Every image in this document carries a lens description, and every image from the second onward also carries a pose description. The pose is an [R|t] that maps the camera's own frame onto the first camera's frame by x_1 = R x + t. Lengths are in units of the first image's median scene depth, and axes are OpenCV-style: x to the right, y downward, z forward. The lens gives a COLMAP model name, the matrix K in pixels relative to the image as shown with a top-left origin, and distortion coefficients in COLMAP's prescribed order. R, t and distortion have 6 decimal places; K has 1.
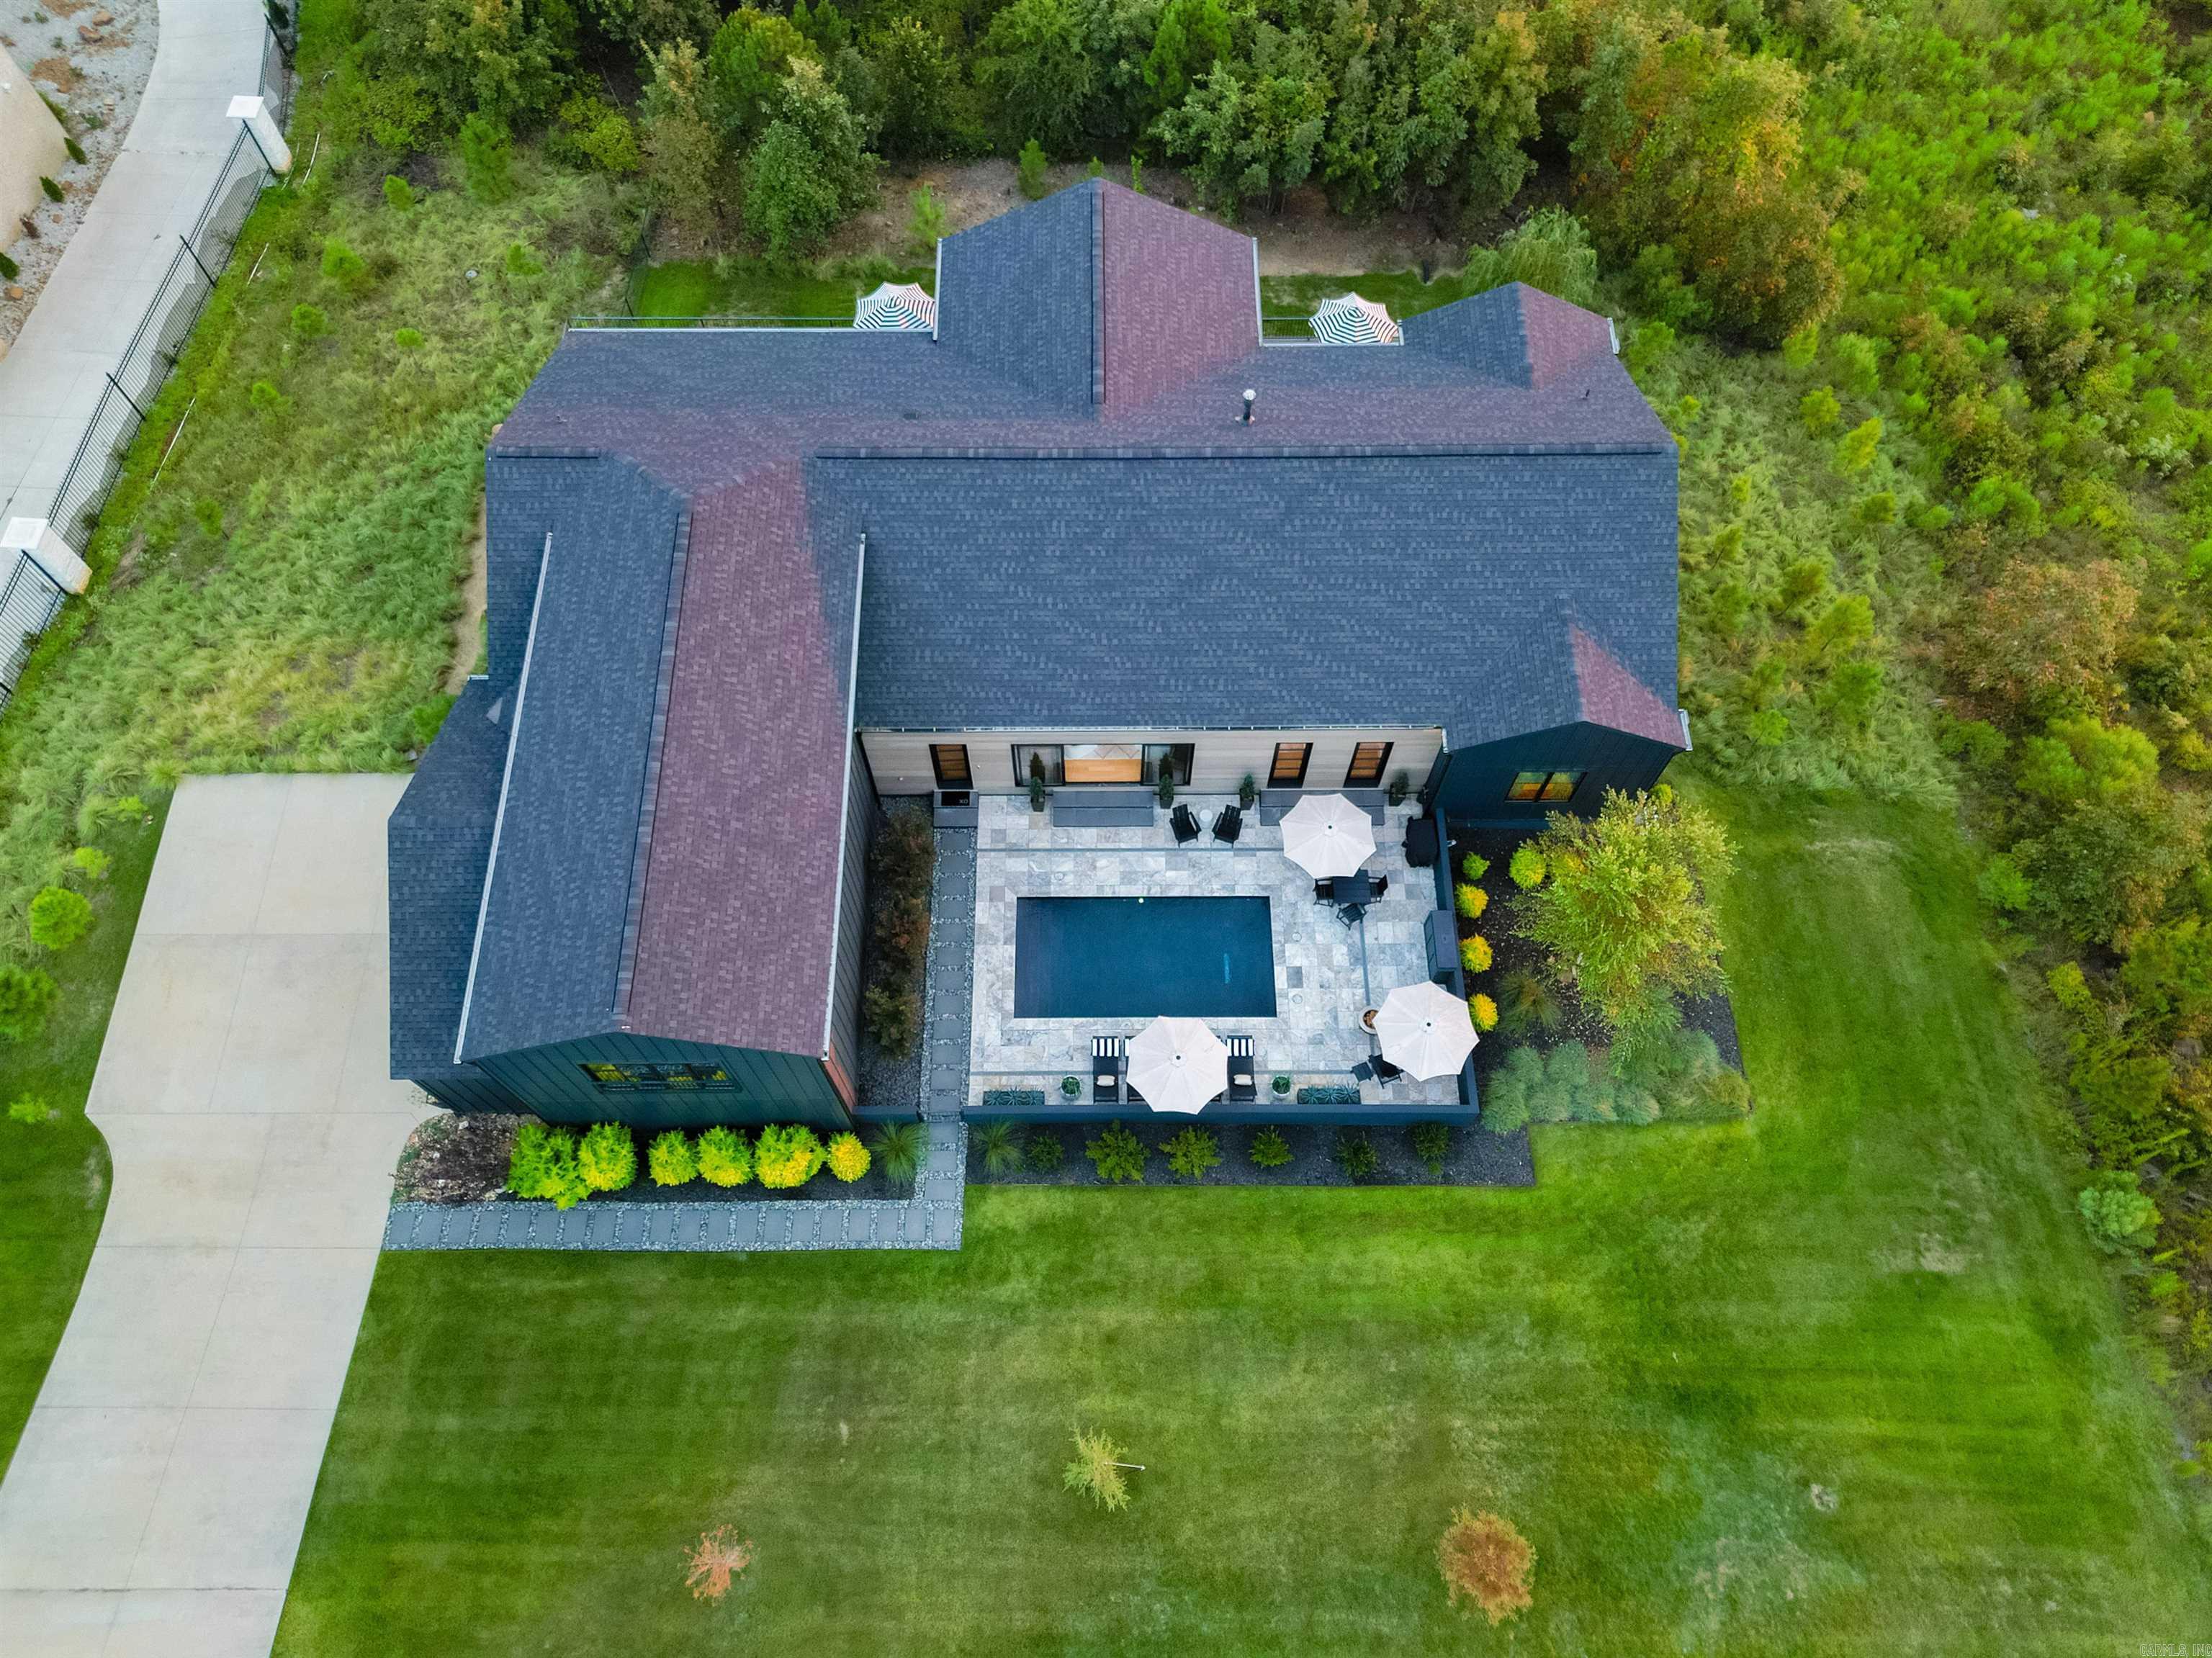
lens RADIAL K [[1598.0, 0, 1104.0], [0, 1598.0, 839.4], [0, 0, 1]] dist [0.037317, -0.027423]
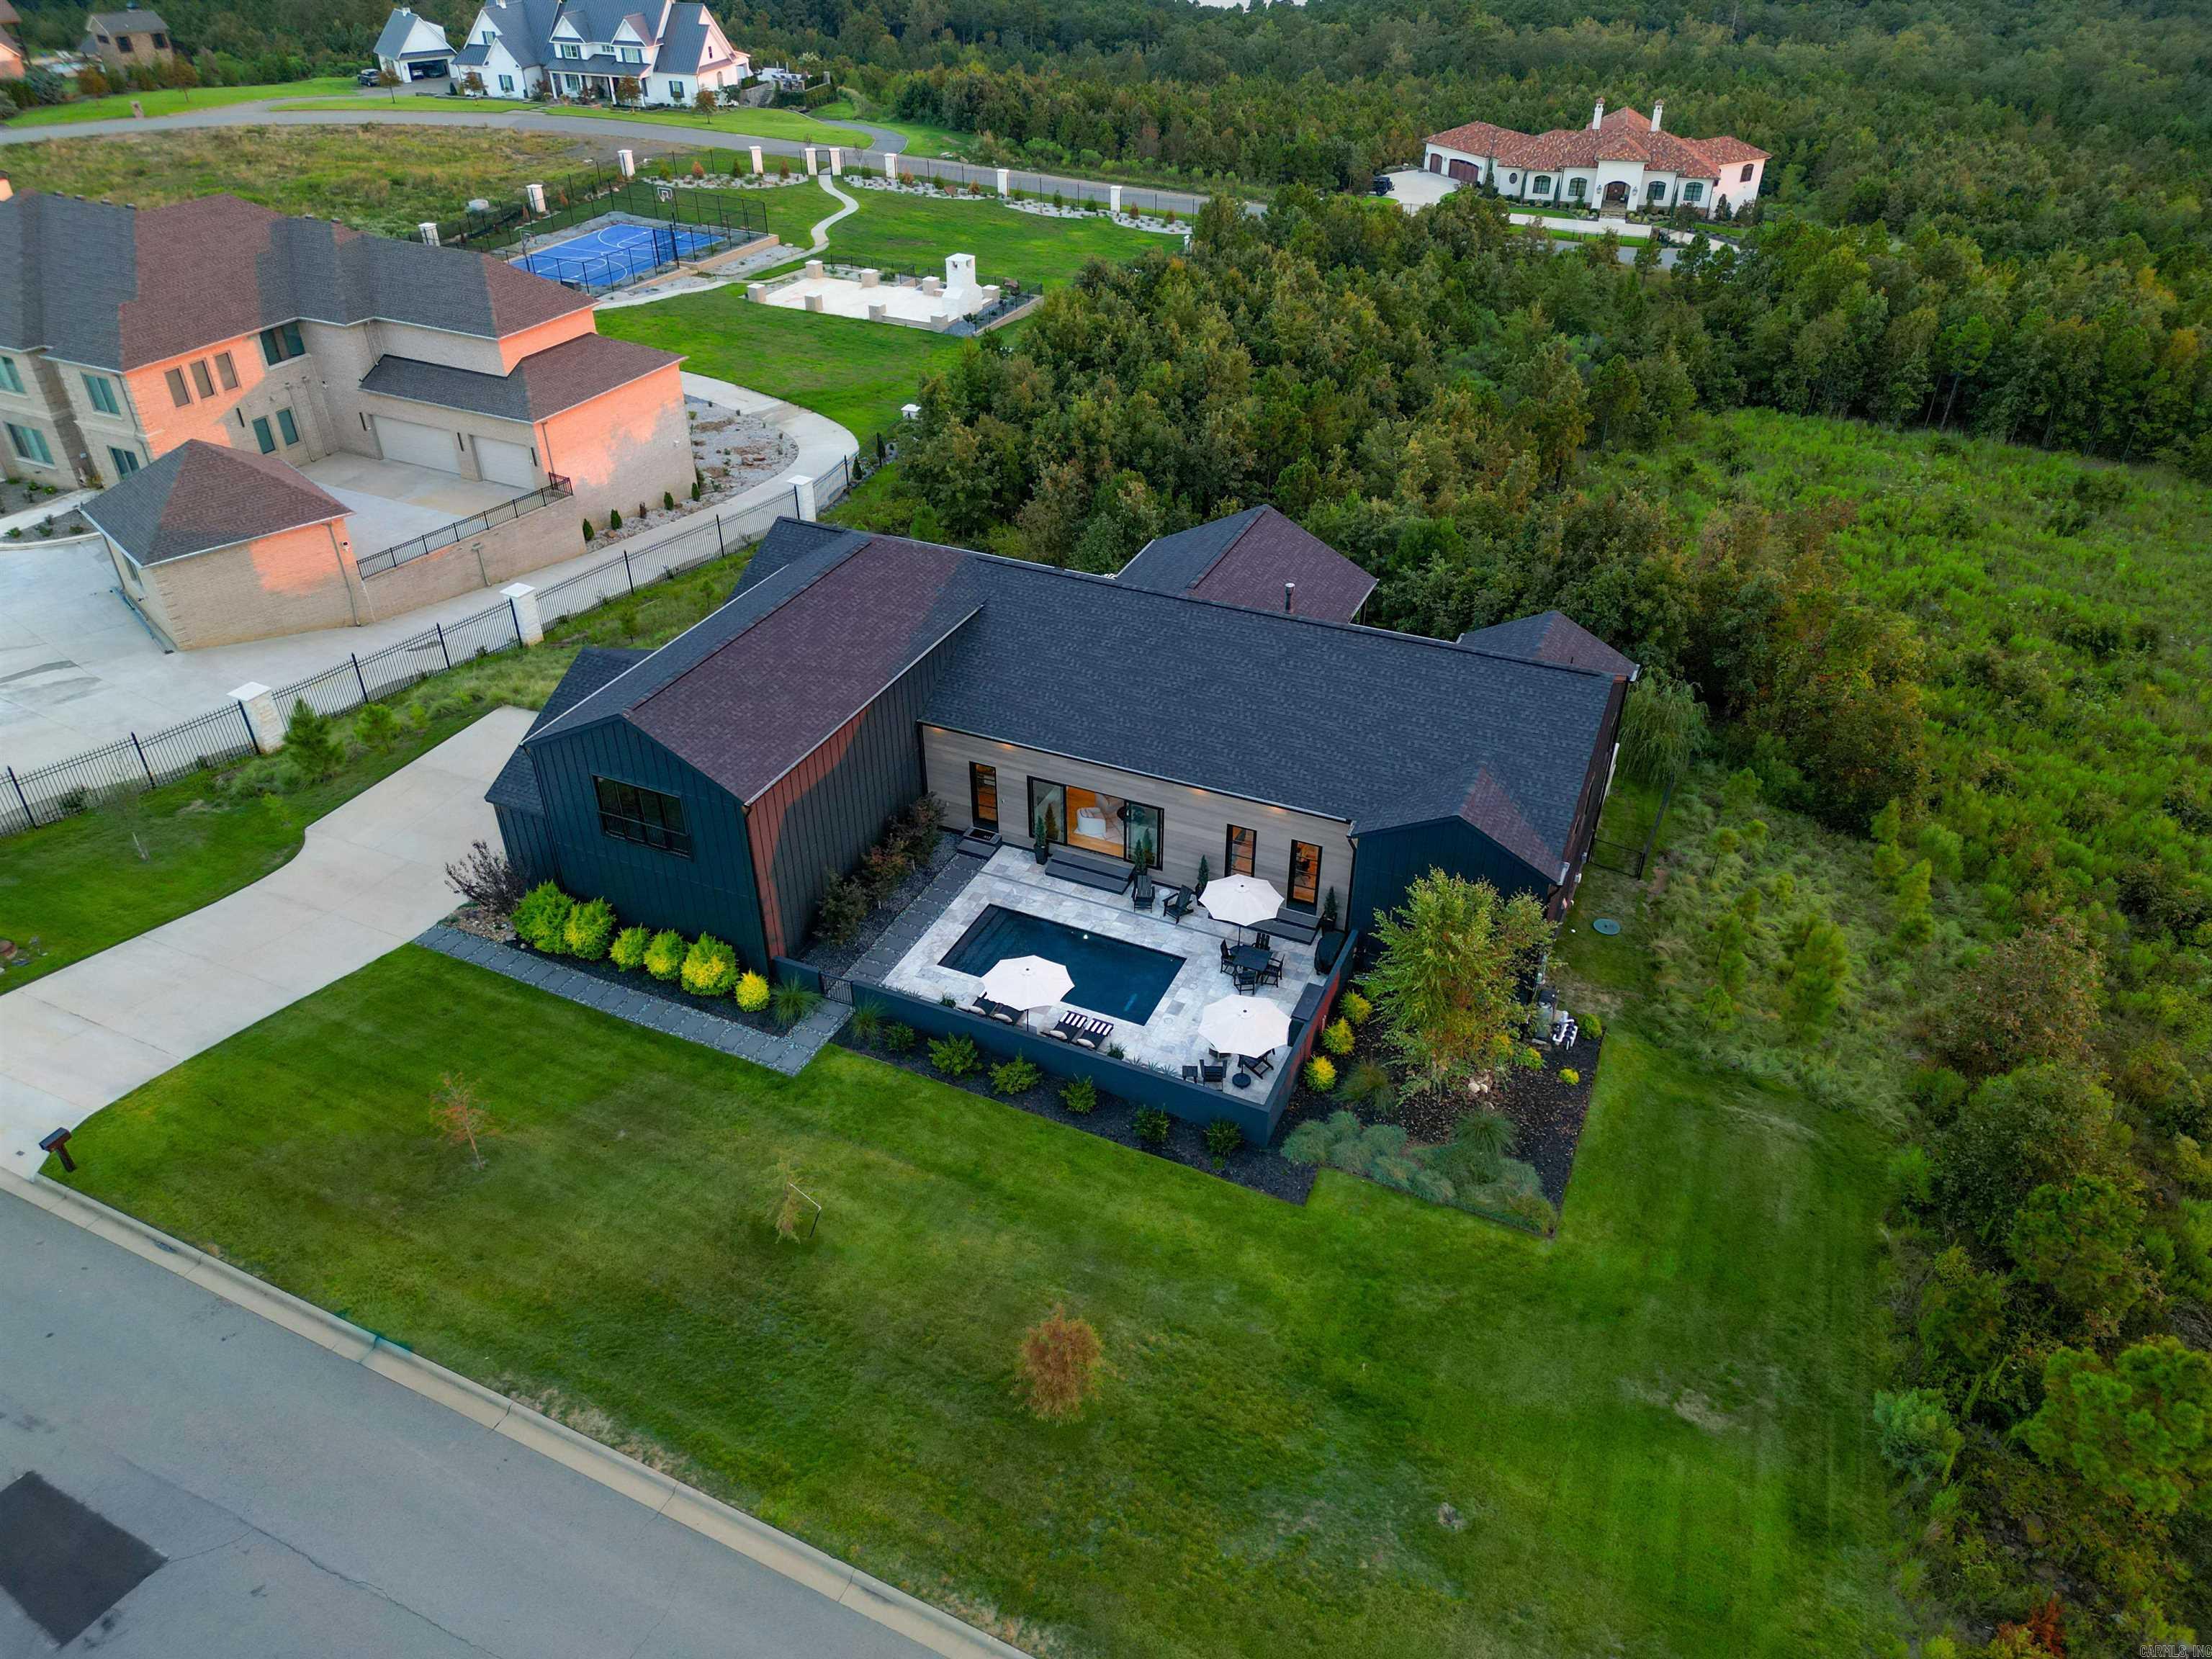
lens RADIAL K [[1598.1, 0, 1104.0], [0, 1598.1, 839.9], [0, 0, 1]] dist [0.037317, -0.027423]
pose [[0.906874, 0.227042, -0.355009, 0.453290], [-0.378200, 0.810077, -0.448040, 0.520573], [0.185861, 0.540580, 0.820505, 0.016686]]
